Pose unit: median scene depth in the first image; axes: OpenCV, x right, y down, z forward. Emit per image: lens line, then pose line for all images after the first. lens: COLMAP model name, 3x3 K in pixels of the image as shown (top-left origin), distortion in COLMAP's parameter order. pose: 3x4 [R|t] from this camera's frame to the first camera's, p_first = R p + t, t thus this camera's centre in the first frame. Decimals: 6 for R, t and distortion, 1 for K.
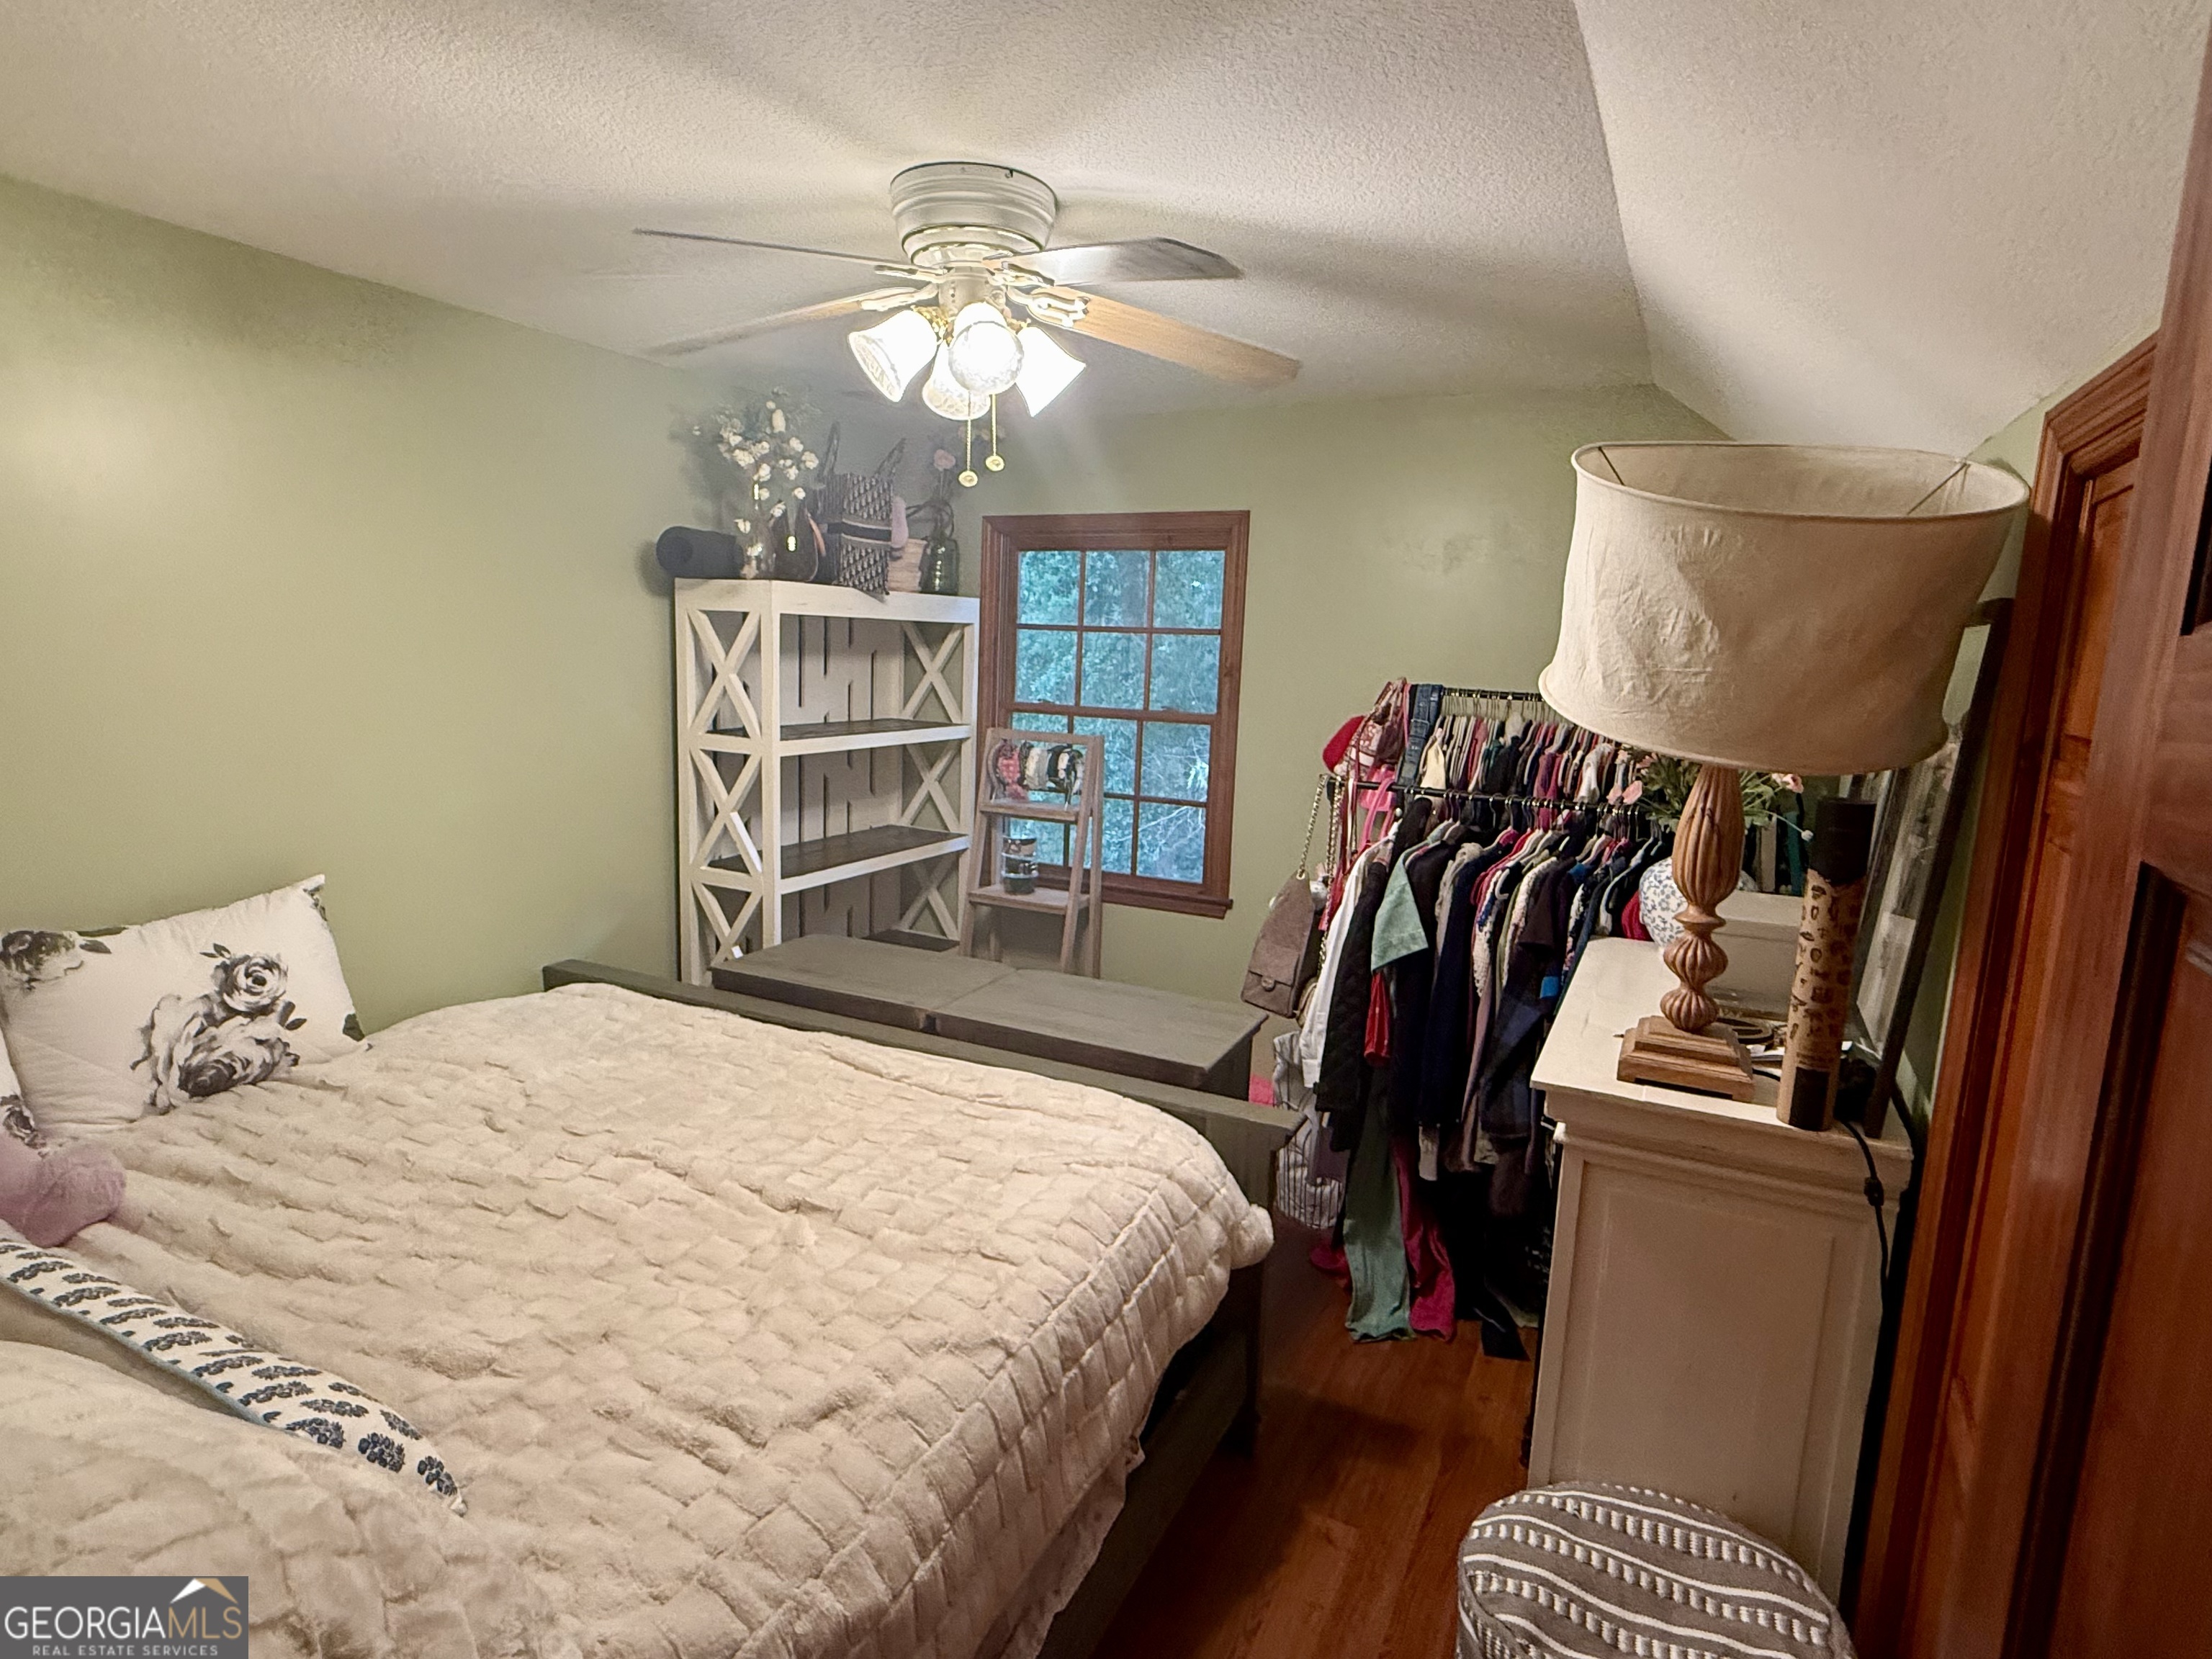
lens RADIAL K [[1181.5, 0, 1106.0], [0, 1181.5, 829.5], [0, 0, 1]] dist [-0.000154, -0.000100]
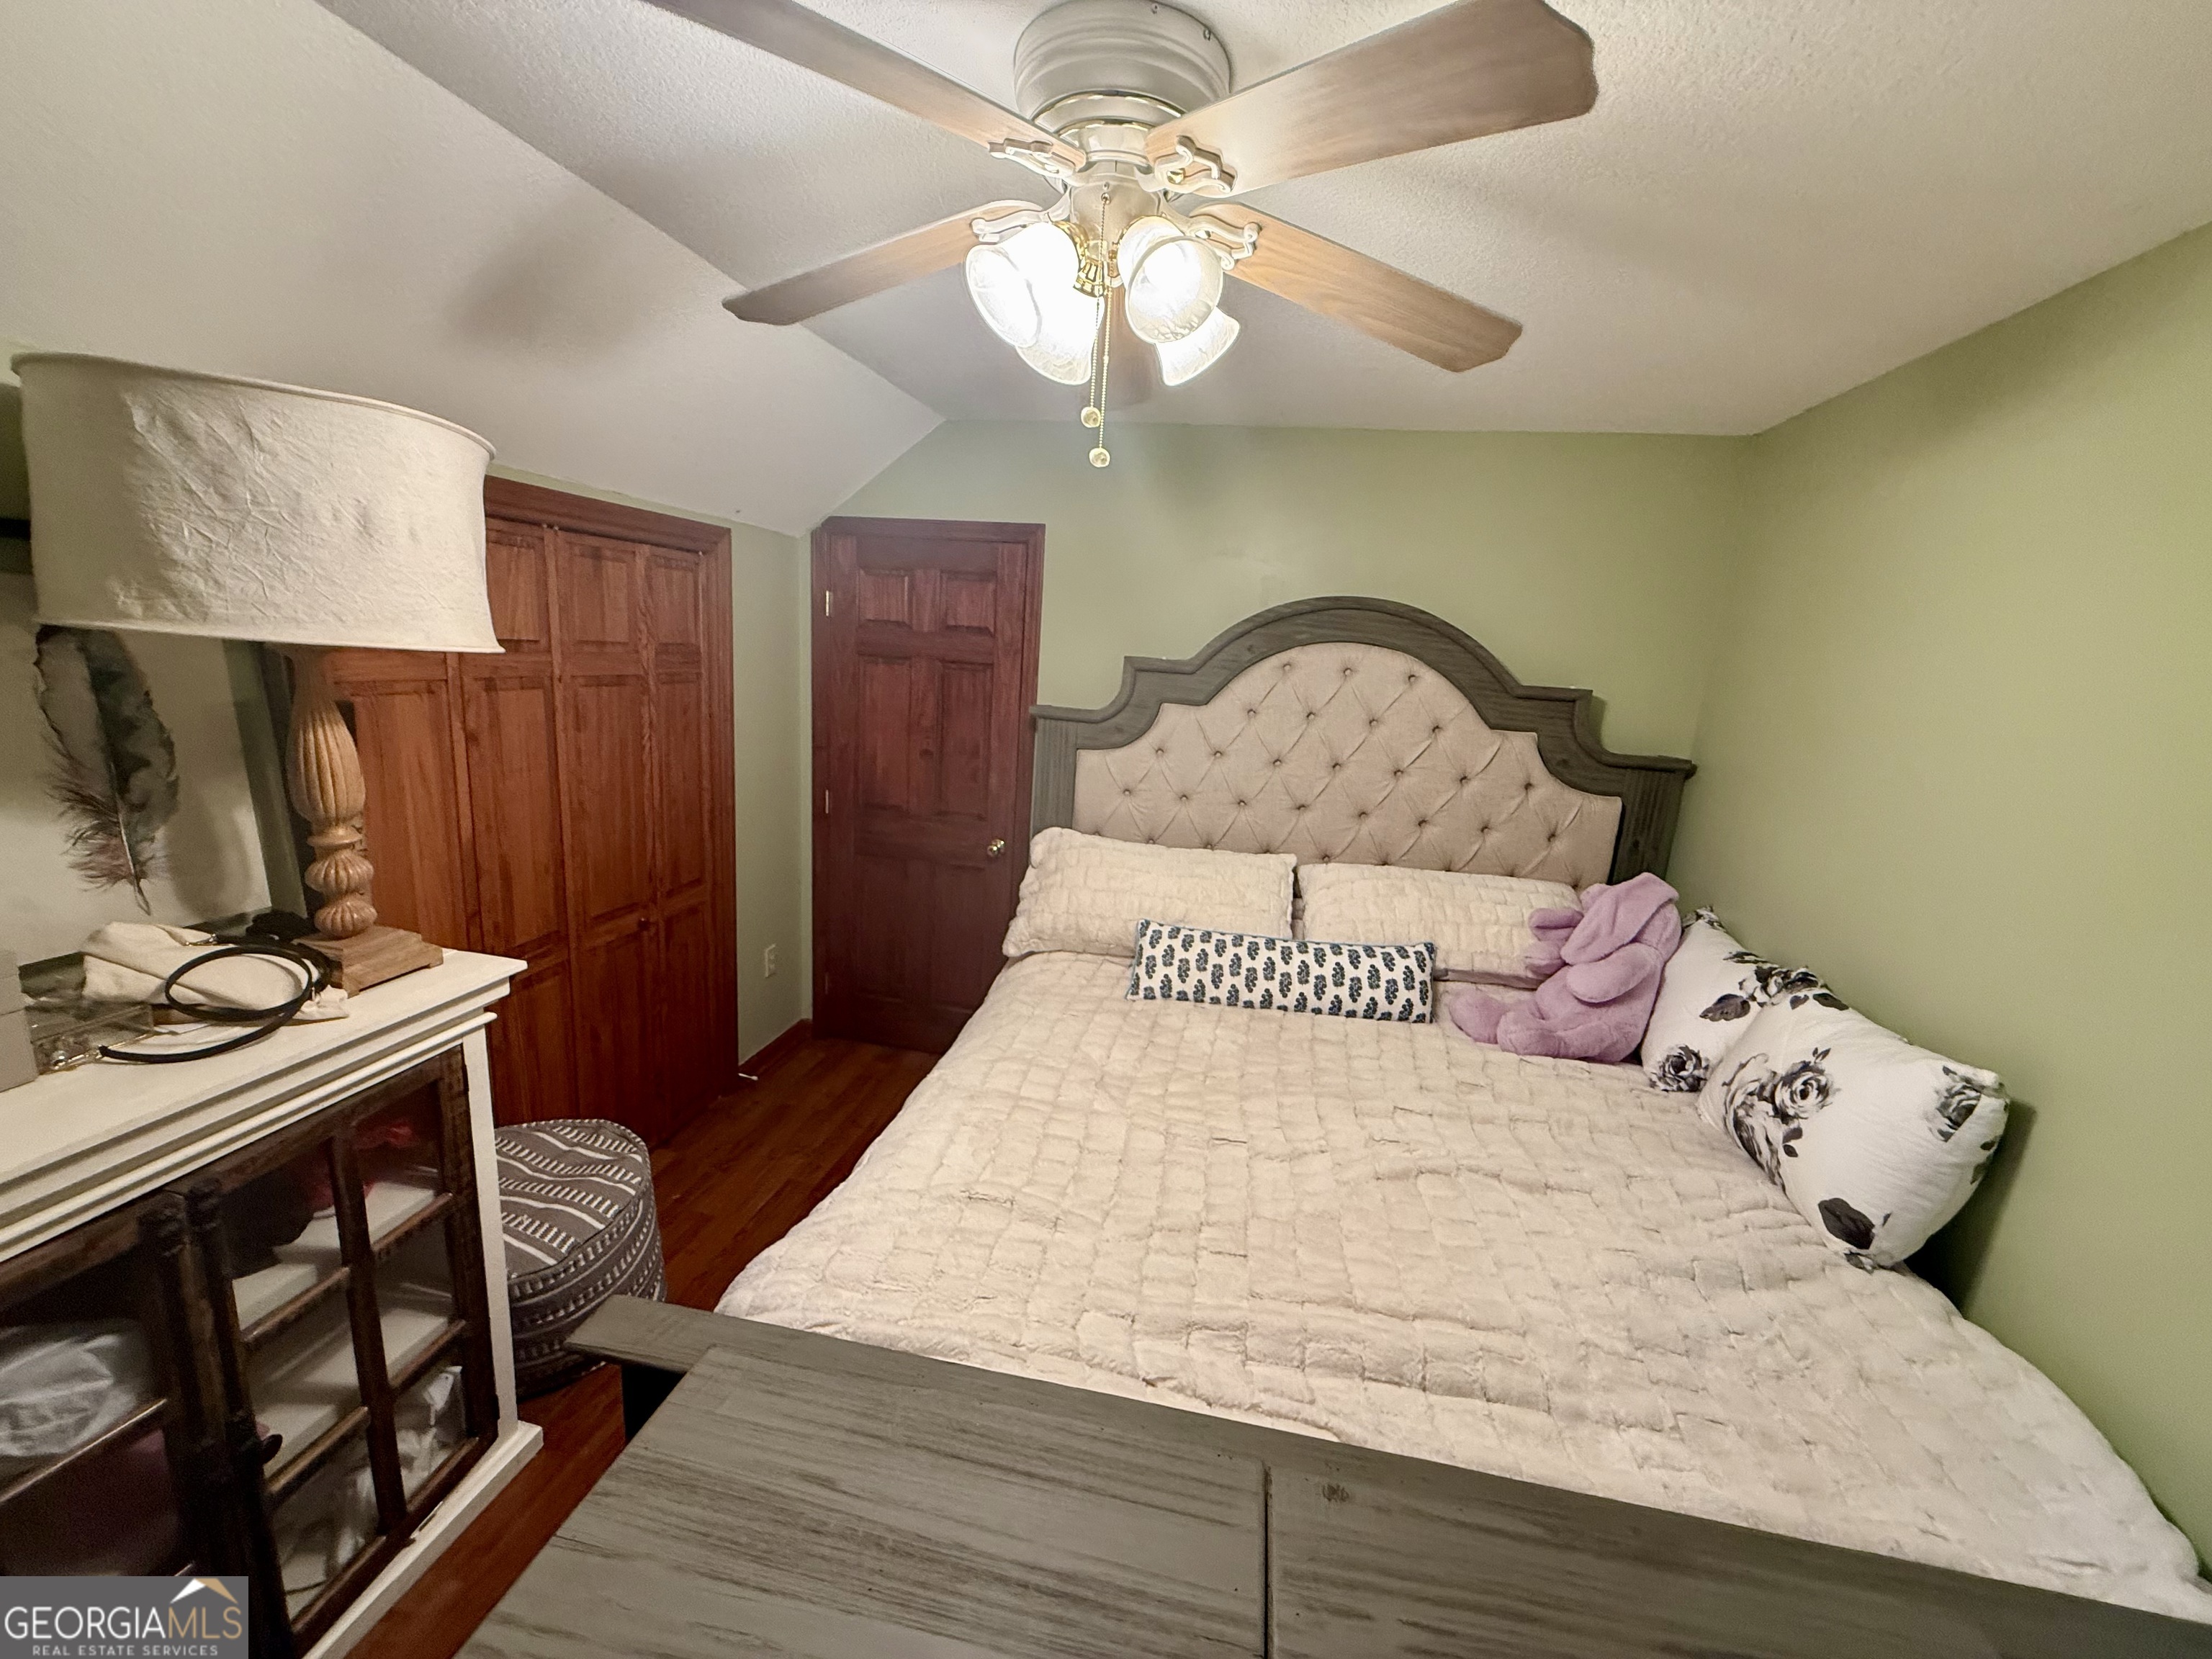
lens RADIAL K [[900.7, 0, 1106.0], [0, 900.7, 829.5], [0, 0, 1]] dist [-0.000593, -0.000145]
pose [[-0.958410, -0.039779, -0.282609, 0.036407], [-0.138970, 0.929958, 0.340390, -0.239831], [0.249274, 0.365507, -0.896809, 1.440314]]
